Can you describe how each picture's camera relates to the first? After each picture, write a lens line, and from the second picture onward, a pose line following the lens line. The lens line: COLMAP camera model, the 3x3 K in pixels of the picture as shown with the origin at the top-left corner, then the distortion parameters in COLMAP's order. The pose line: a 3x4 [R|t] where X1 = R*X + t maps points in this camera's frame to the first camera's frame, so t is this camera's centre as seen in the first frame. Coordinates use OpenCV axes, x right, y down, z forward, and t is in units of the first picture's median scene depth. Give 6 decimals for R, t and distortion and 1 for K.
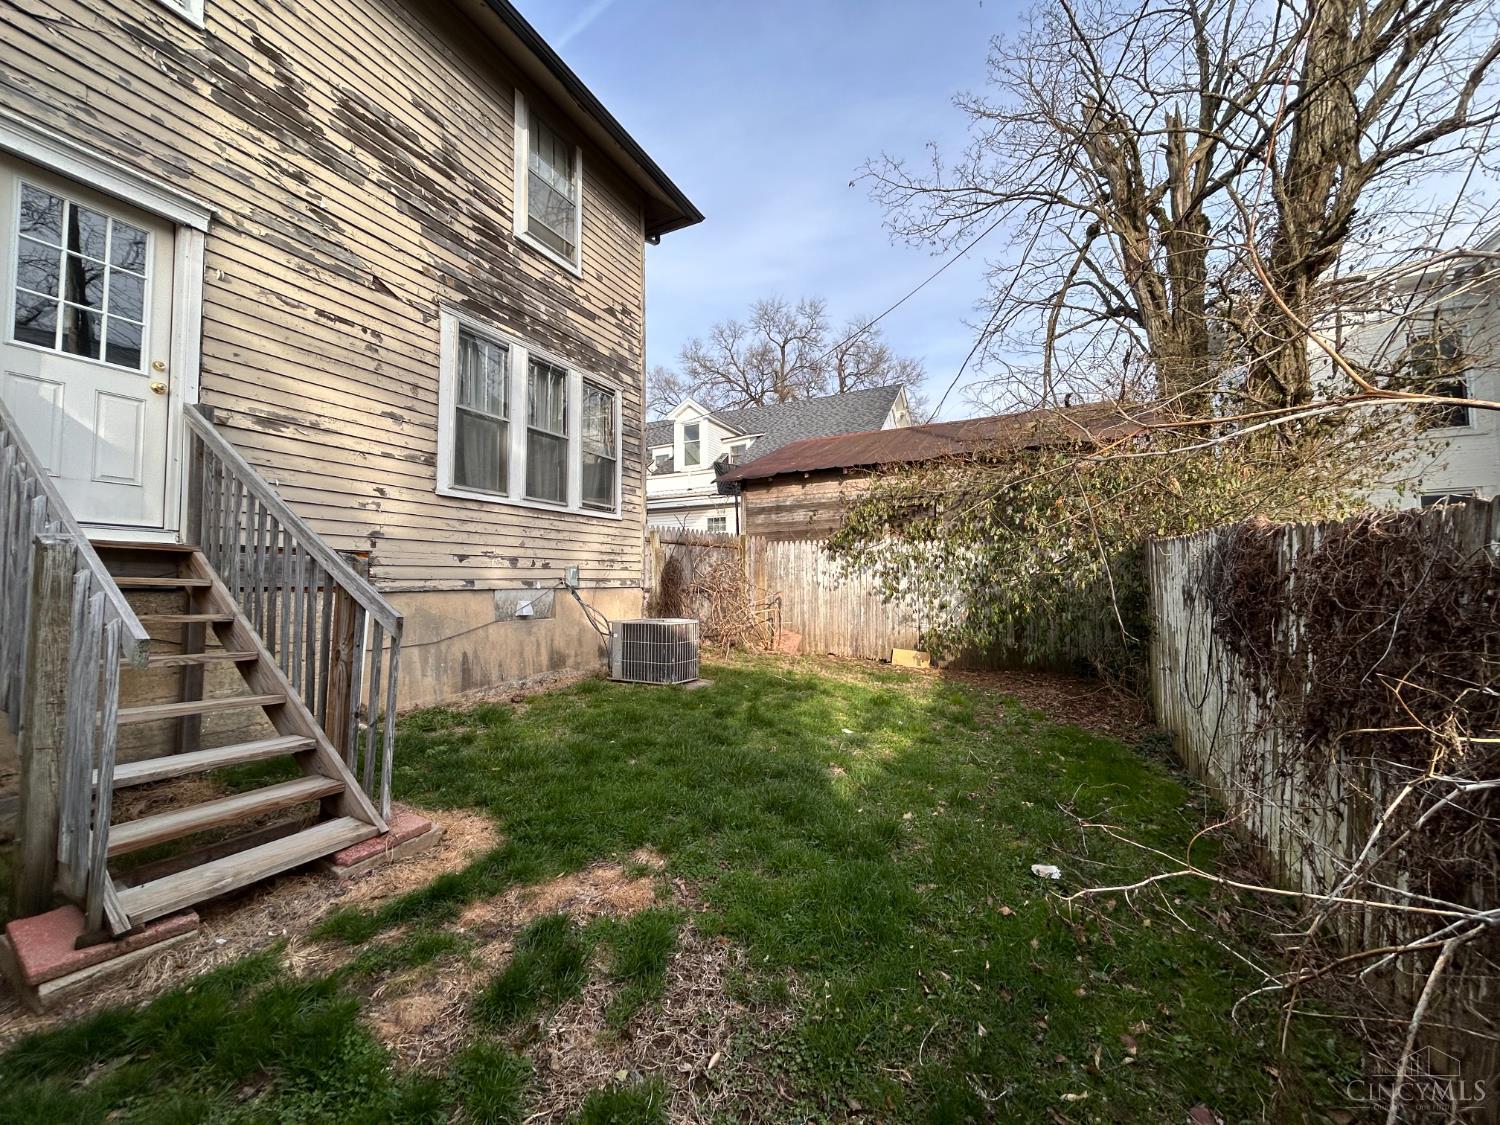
lens RADIAL K [[604.7, 0, 750.1], [0, 604.7, 554.5], [0, 0, 1]] dist [0.001516, 0.000594]
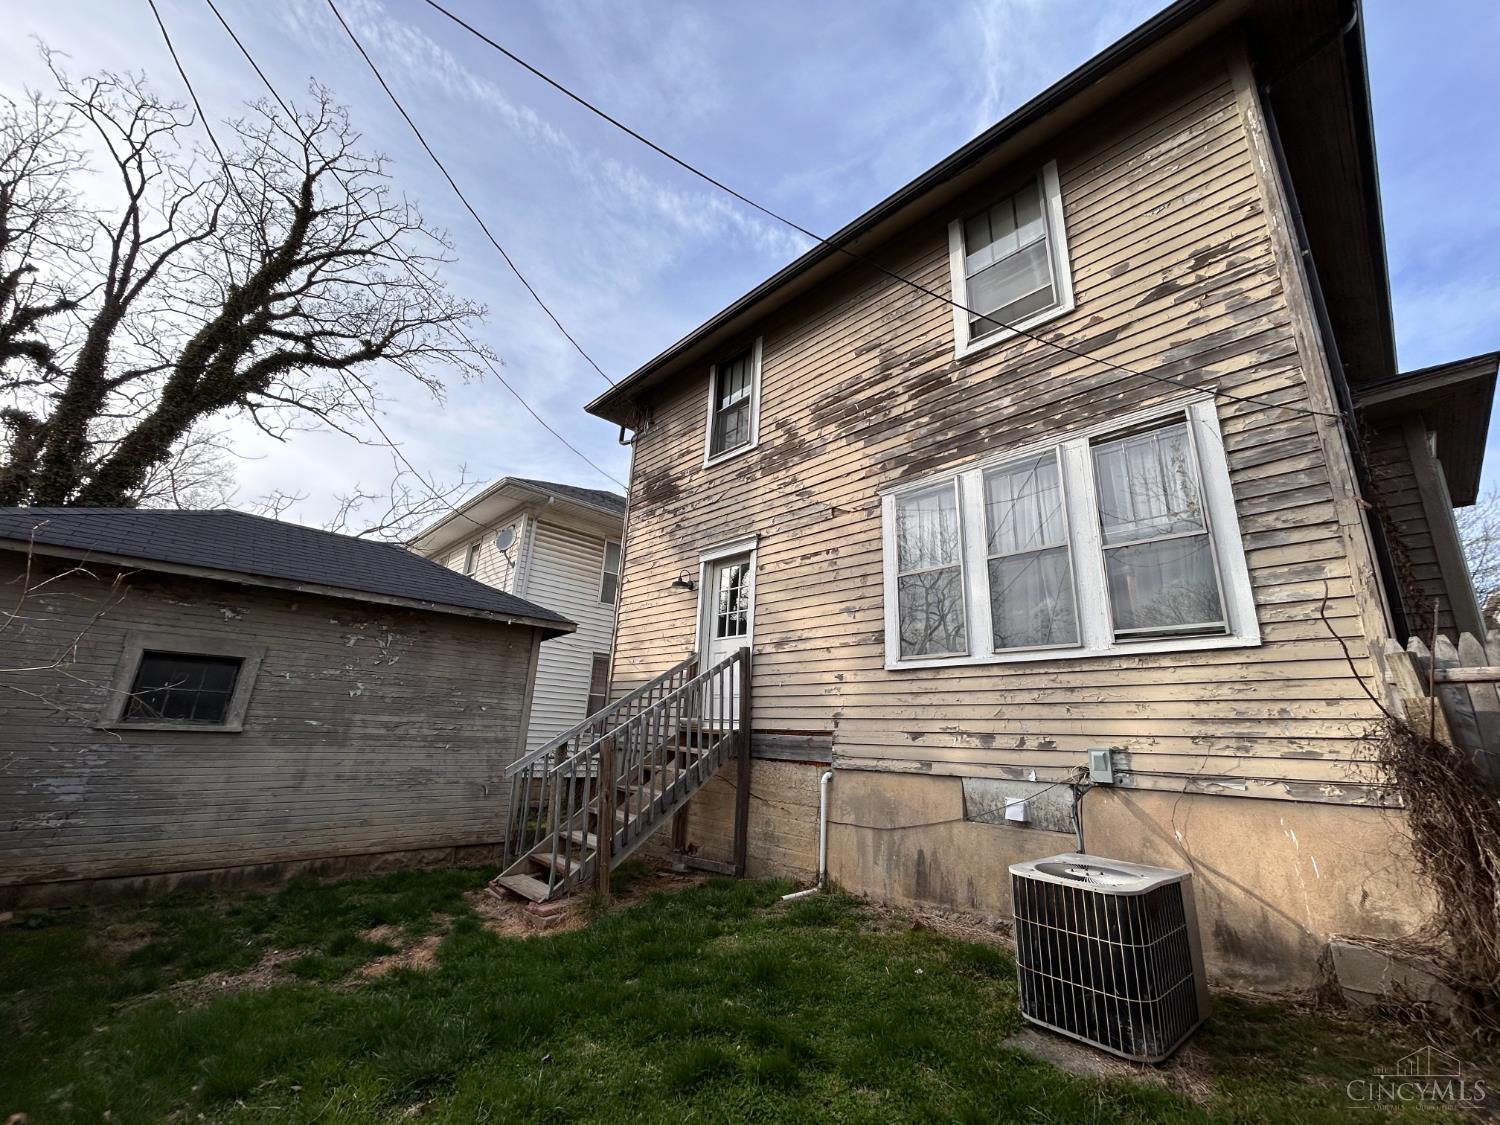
lens RADIAL K [[604.7, 0, 750.3], [0, 604.7, 566.7], [0, 0, 1]] dist [0.001516, 0.000594]
pose [[-0.335771, -0.272408, -0.901694, 0.476765], [0.003431, 0.956909, -0.290366, 0.024805], [0.941938, -0.100590, -0.320367, 1.057816]]
